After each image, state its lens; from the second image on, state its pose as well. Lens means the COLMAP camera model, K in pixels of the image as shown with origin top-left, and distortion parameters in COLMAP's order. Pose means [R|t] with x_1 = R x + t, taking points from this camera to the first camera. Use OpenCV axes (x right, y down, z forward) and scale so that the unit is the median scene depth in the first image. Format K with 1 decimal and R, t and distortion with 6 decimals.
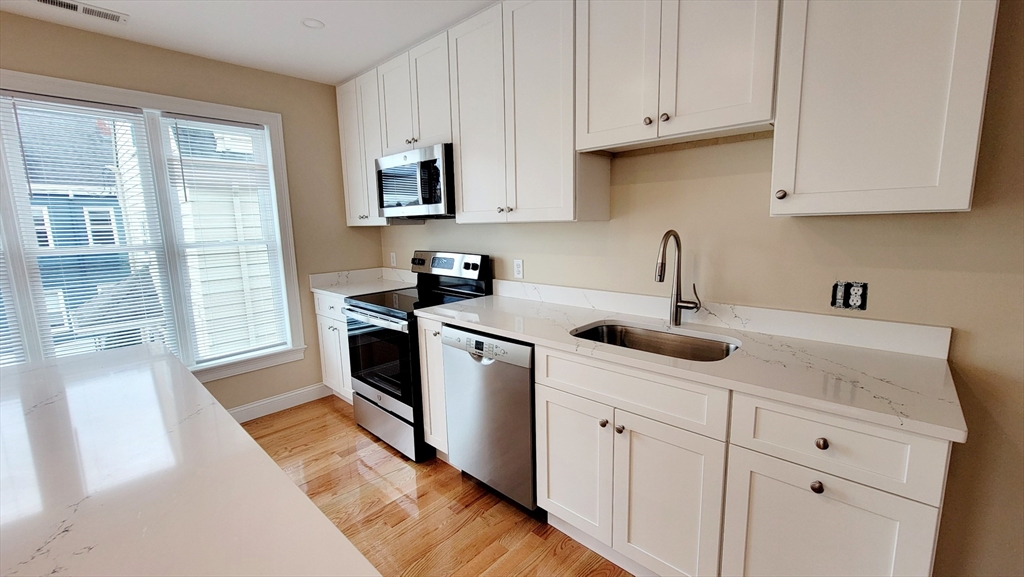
lens RADIAL K [[418.9, 0, 519.7], [0, 418.9, 286.0], [0, 0, 1]] dist [-0.001179, 0.000818]
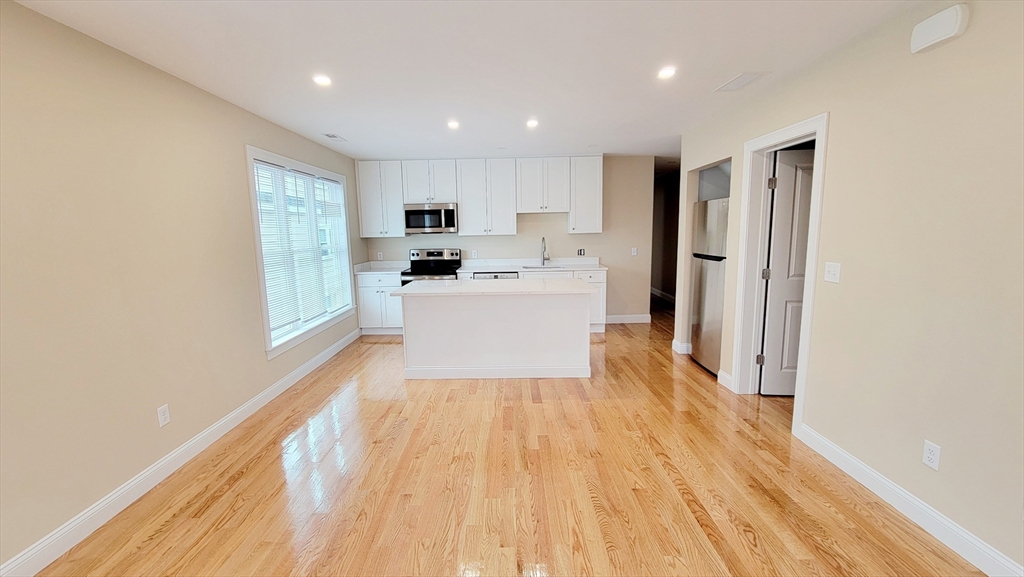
lens RADIAL K [[418.9, 0, 519.7], [0, 418.9, 286.0], [0, 0, 1]] dist [-0.001179, 0.000818]
pose [[0.719580, -0.088646, 0.688728, -1.722712], [0.106389, 0.994183, 0.016806, 0.149006], [-0.686211, 0.061180, 0.724825, -1.068638]]
